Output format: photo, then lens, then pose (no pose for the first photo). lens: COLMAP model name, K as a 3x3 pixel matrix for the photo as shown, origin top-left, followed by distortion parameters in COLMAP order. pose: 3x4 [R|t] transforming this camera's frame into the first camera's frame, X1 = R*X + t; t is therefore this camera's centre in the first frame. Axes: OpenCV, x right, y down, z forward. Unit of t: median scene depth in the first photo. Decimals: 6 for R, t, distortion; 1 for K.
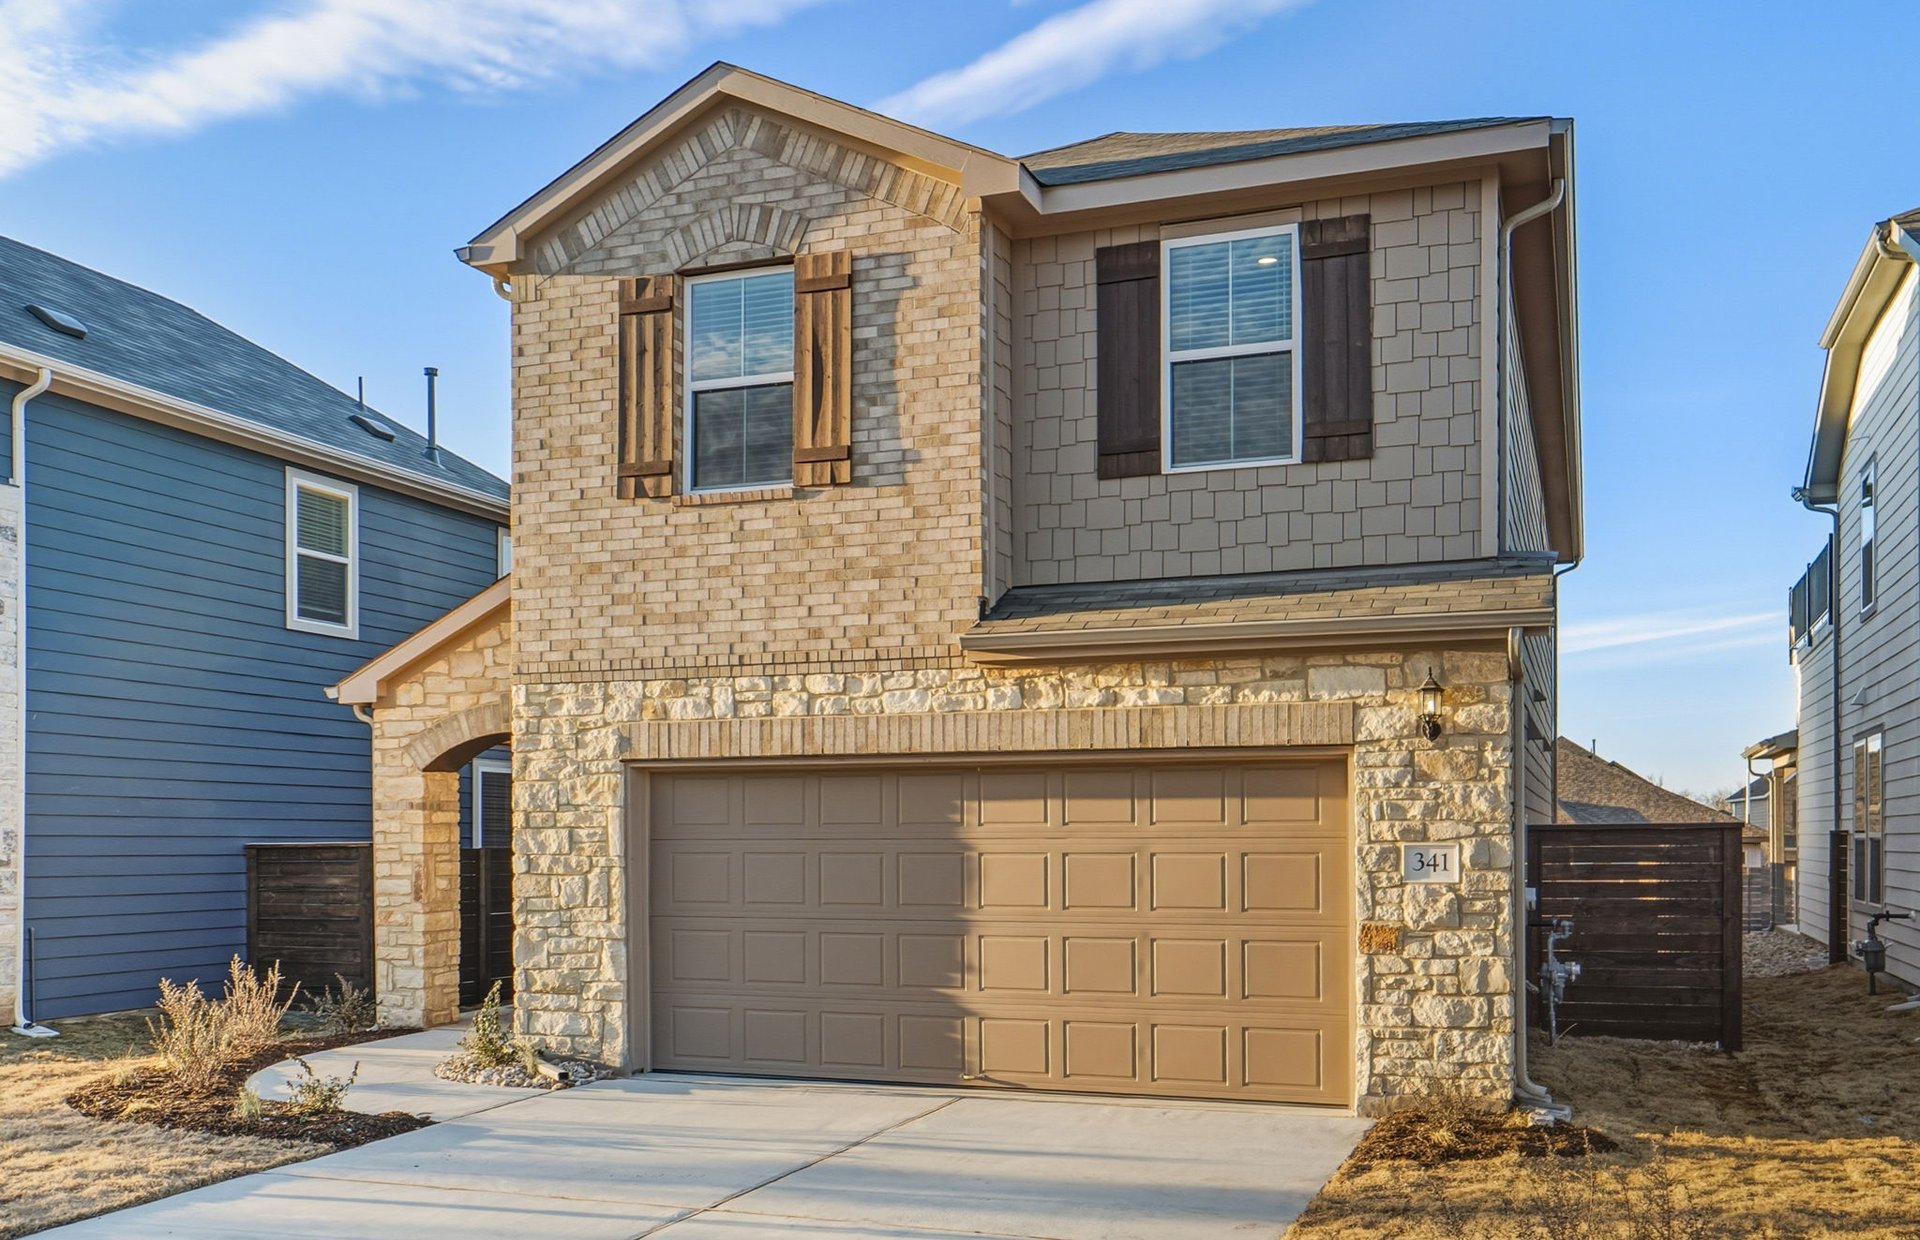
lens RADIAL K [[842.8, 0, 959.9], [0, 842.8, 599.8], [0, 0, 1]] dist [-0.002727, -0.000418]
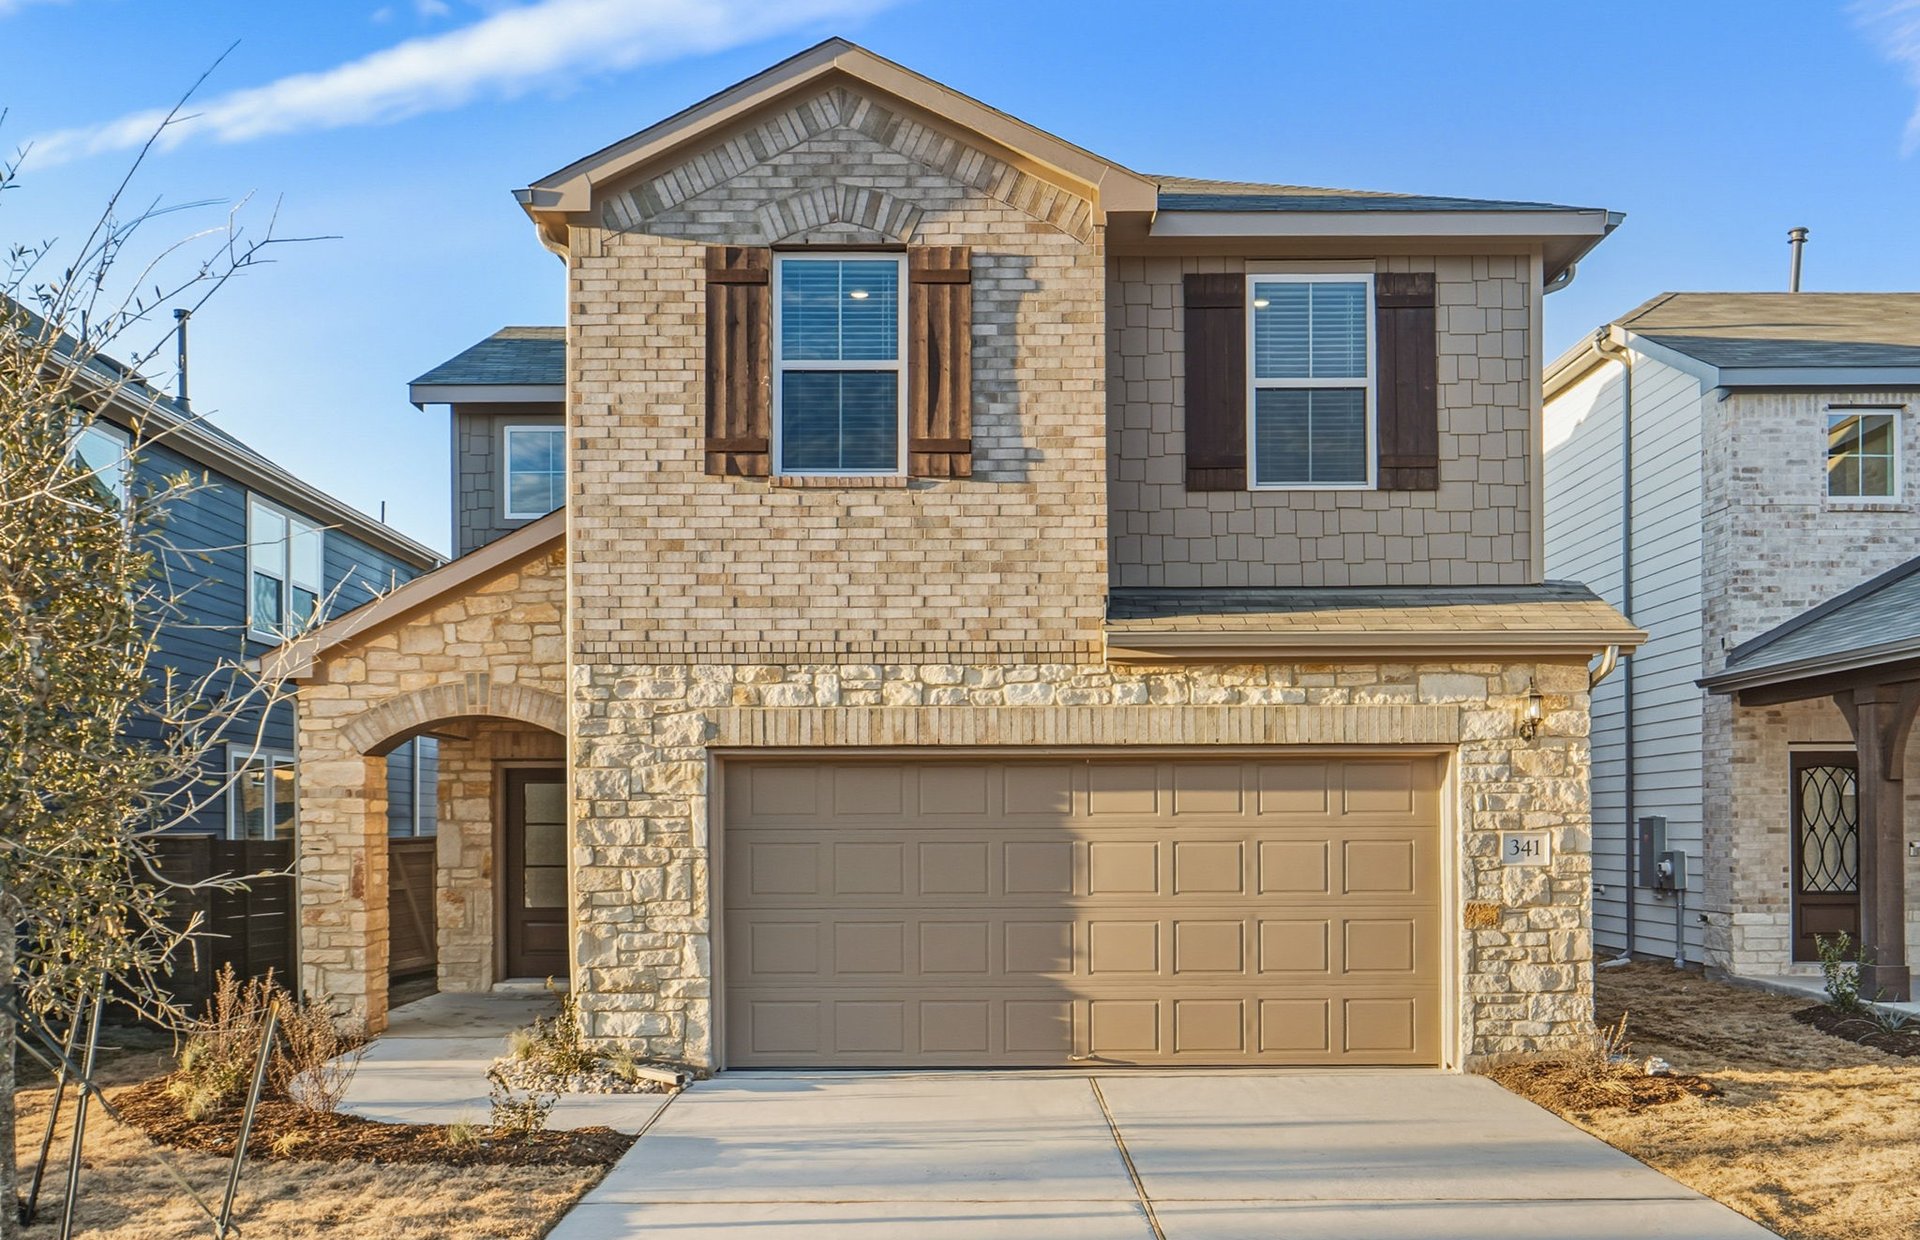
lens RADIAL K [[811.0, 0, 964.1], [0, 811.0, 601.7], [0, 0, 1]] dist [-0.002967, -0.000400]
pose [[0.982608, 0.048568, 0.179228, -0.302474], [-0.049070, 0.998794, -0.001629, 0.012935], [-0.179091, -0.007194, 0.983806, 0.043226]]
